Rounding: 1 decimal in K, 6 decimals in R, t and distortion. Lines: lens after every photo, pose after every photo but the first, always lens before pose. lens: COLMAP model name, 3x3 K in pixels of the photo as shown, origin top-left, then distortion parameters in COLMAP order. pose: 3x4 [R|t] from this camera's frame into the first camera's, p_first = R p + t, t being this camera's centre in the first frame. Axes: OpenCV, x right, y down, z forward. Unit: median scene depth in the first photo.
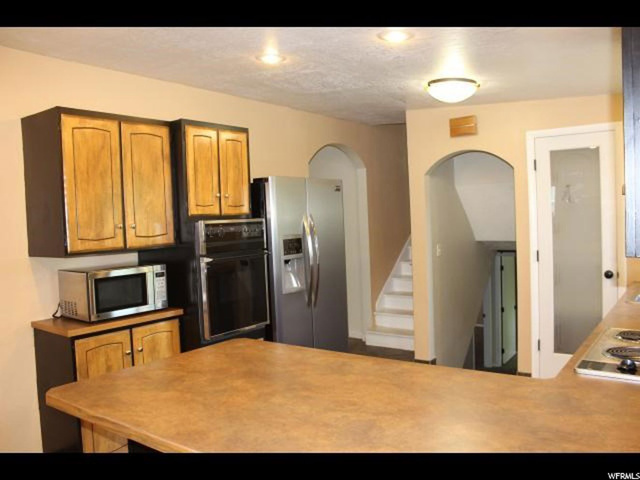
lens RADIAL K [[552.9, 0, 323.3], [0, 552.9, 241.2], [0, 0, 1]] dist [-0.094789, 0.036089]
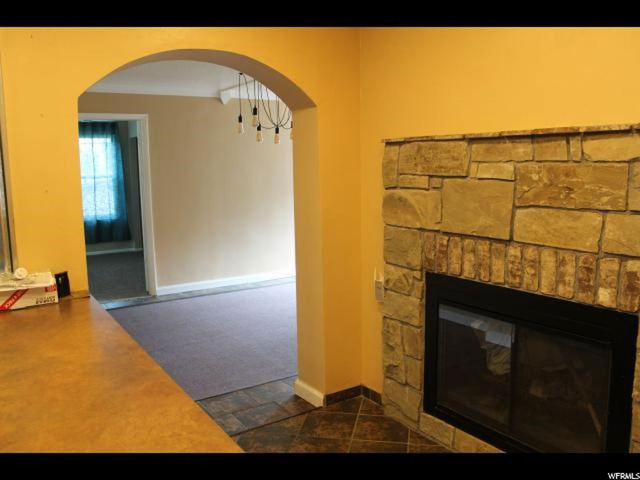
lens RADIAL K [[552.9, 0, 317.5], [0, 552.9, 233.4], [0, 0, 1]] dist [-0.094789, 0.036089]
pose [[-0.933276, 0.012968, 0.358926, -0.793636], [0.073645, 0.985023, 0.155903, -0.039973], [-0.351528, 0.171934, -0.920253, 1.623445]]
